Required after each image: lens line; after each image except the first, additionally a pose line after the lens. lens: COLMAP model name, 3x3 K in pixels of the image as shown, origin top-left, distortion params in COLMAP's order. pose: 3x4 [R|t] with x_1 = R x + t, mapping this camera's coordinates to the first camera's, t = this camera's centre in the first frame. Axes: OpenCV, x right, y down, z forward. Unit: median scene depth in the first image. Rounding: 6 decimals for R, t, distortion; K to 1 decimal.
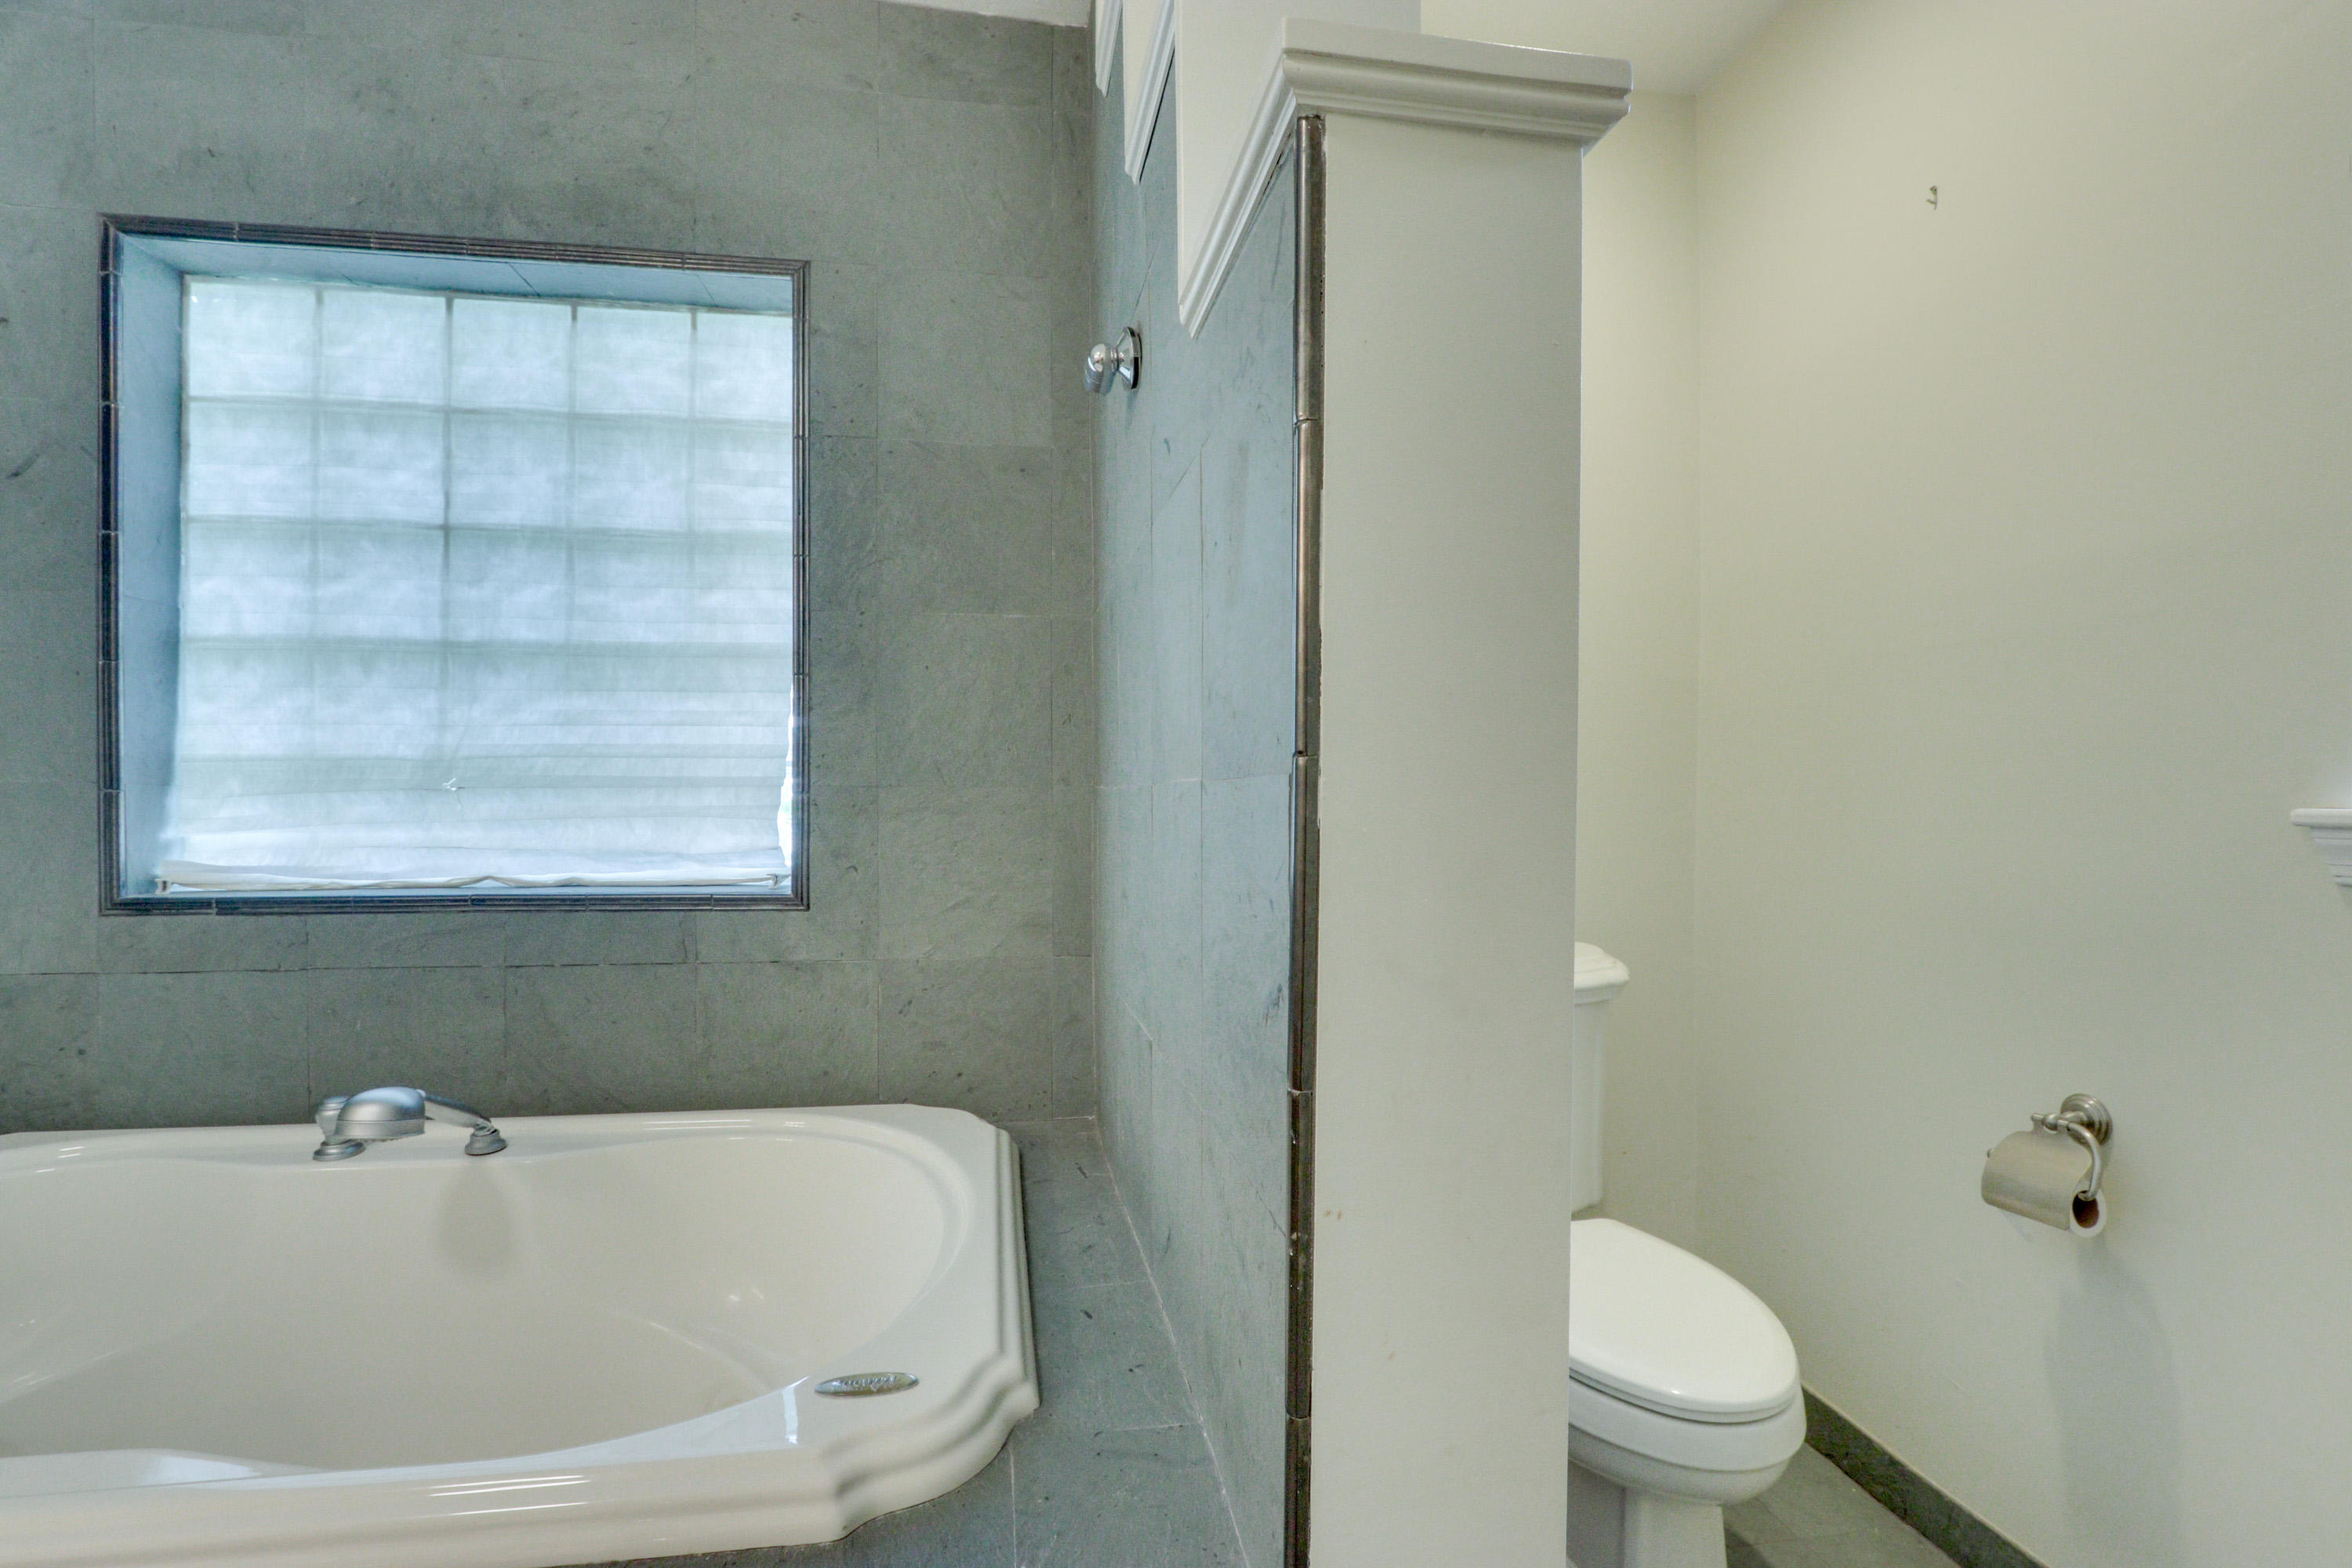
lens RADIAL K [[1079.4, 0, 1176.6], [0, 1079.4, 809.3], [0, 0, 1]] dist [-0.018163, -0.000346]
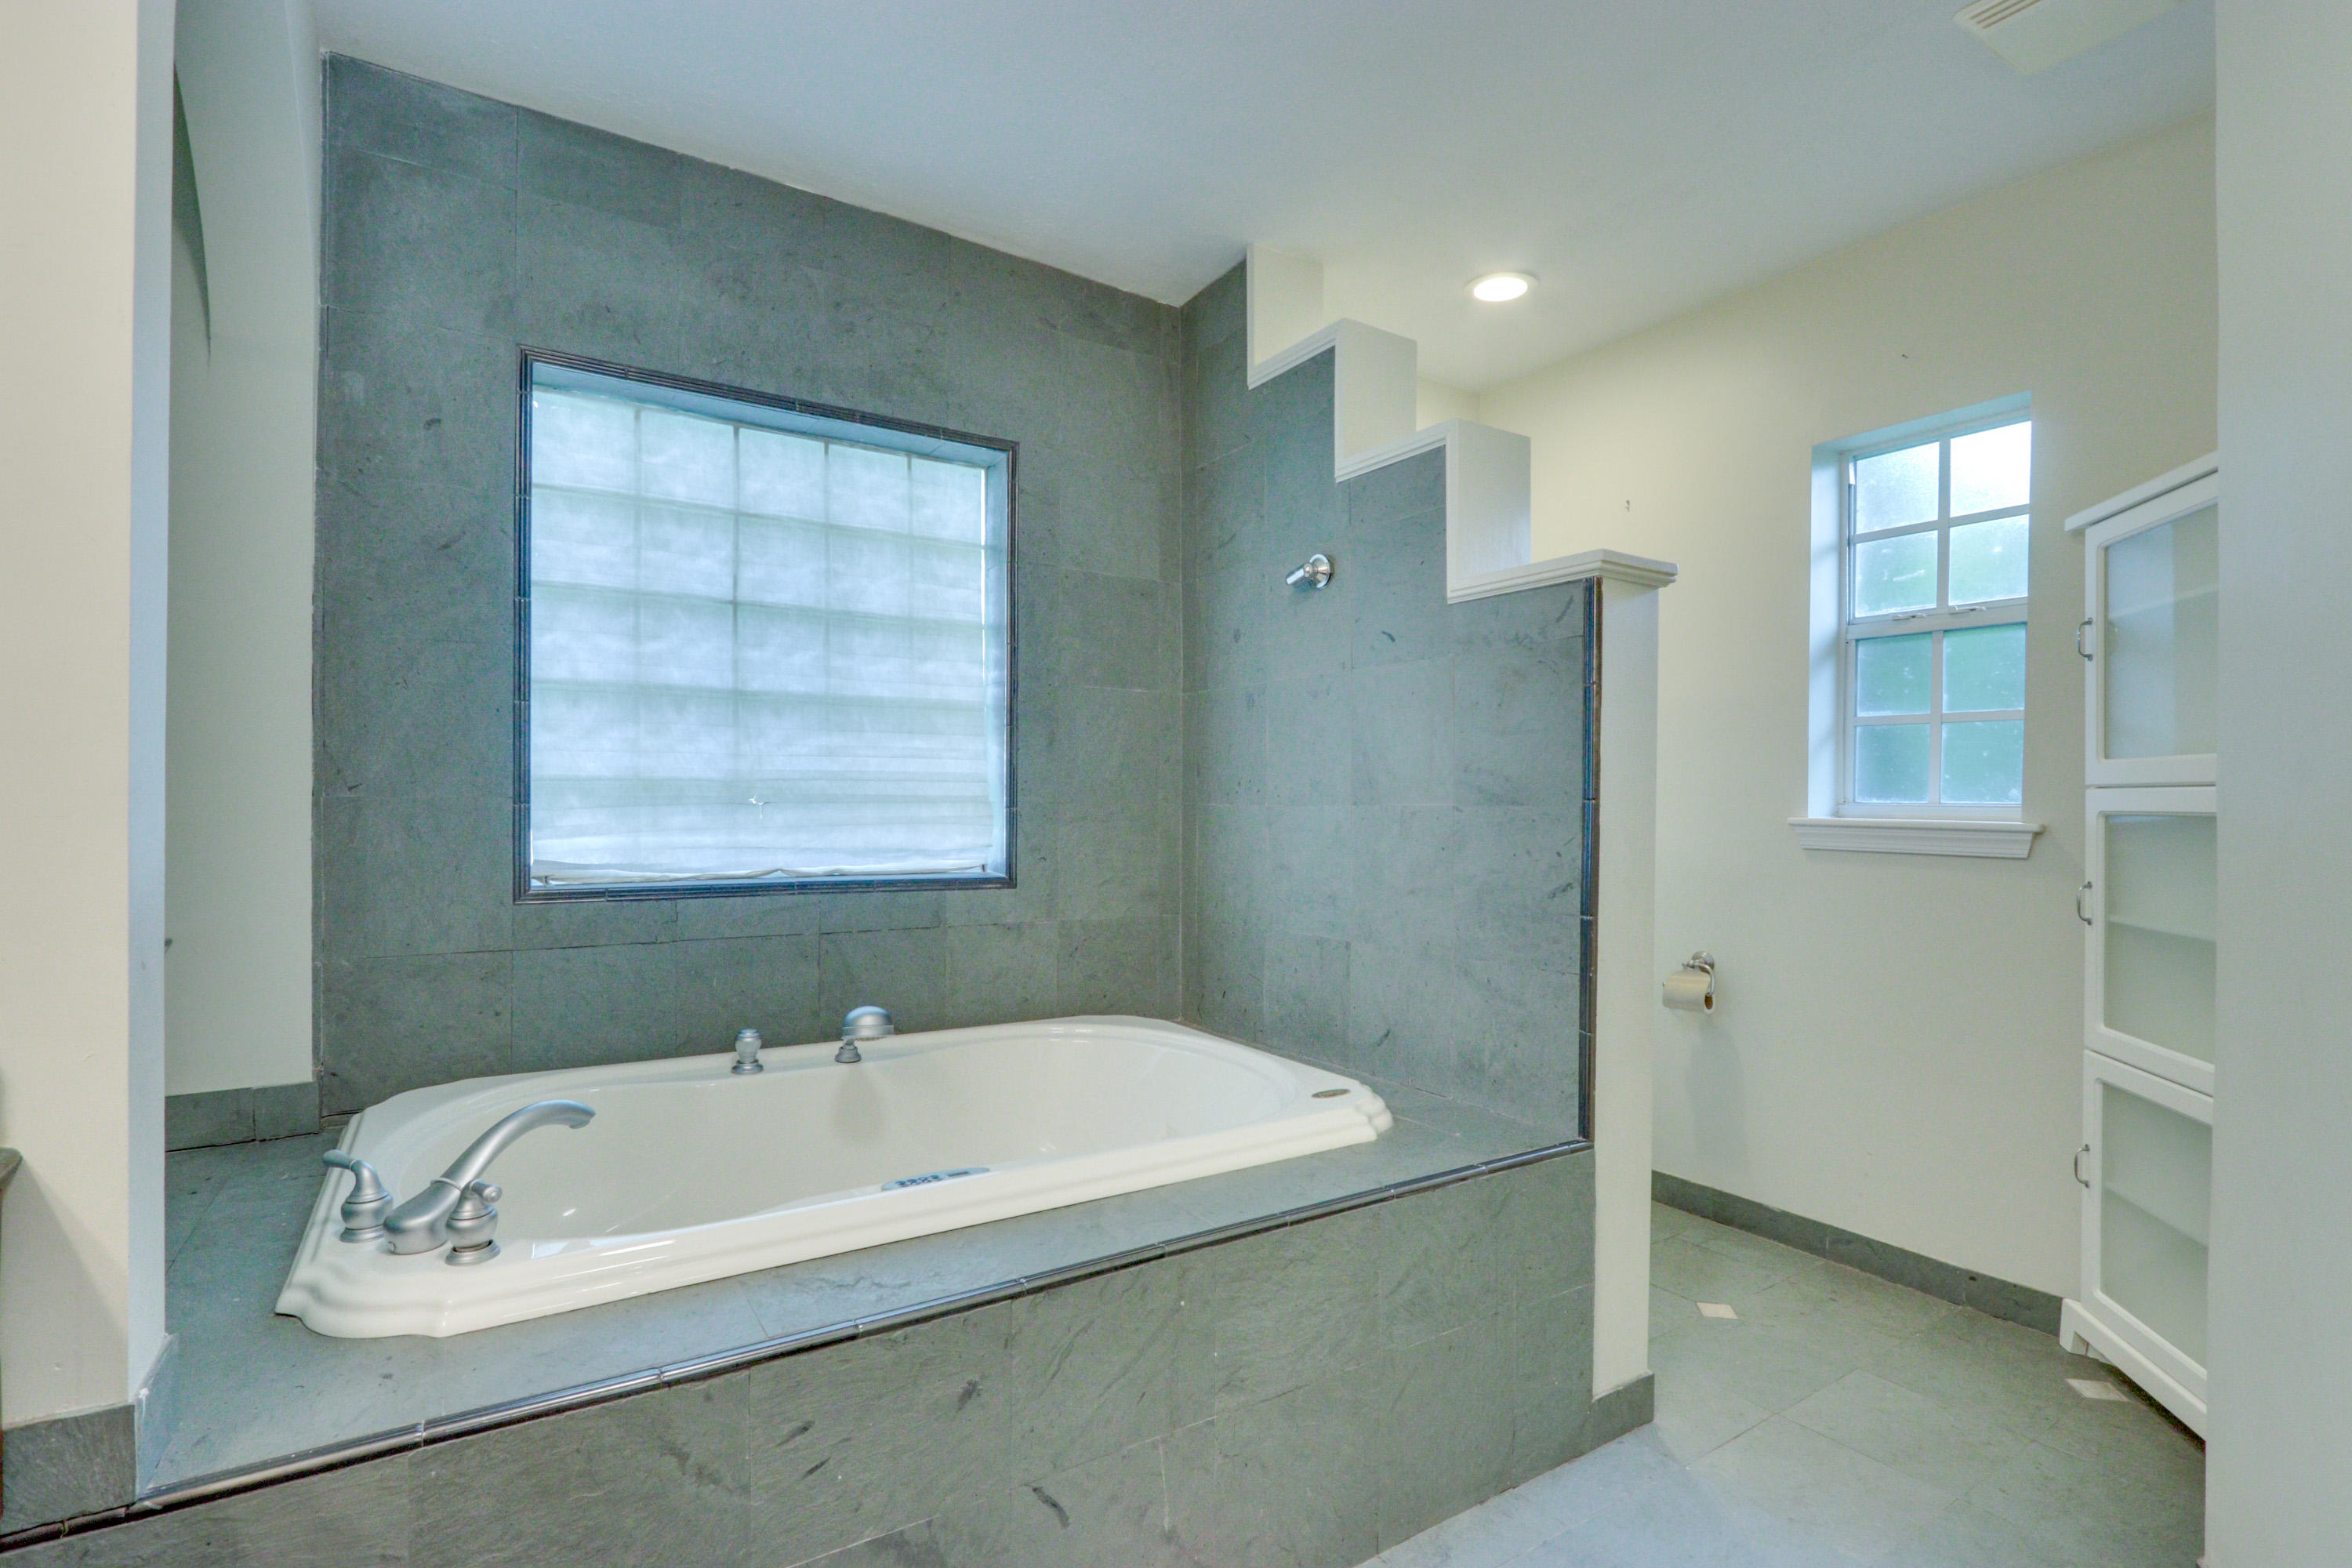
lens RADIAL K [[1079.4, 0, 1176.6], [0, 1079.4, 809.3], [0, 0, 1]] dist [-0.018163, -0.000346]
pose [[0.920053, 0.002479, 0.391786, -0.709309], [0.000467, 0.999972, -0.007423, -0.001439], [-0.391794, 0.007013, 0.920026, -0.423321]]
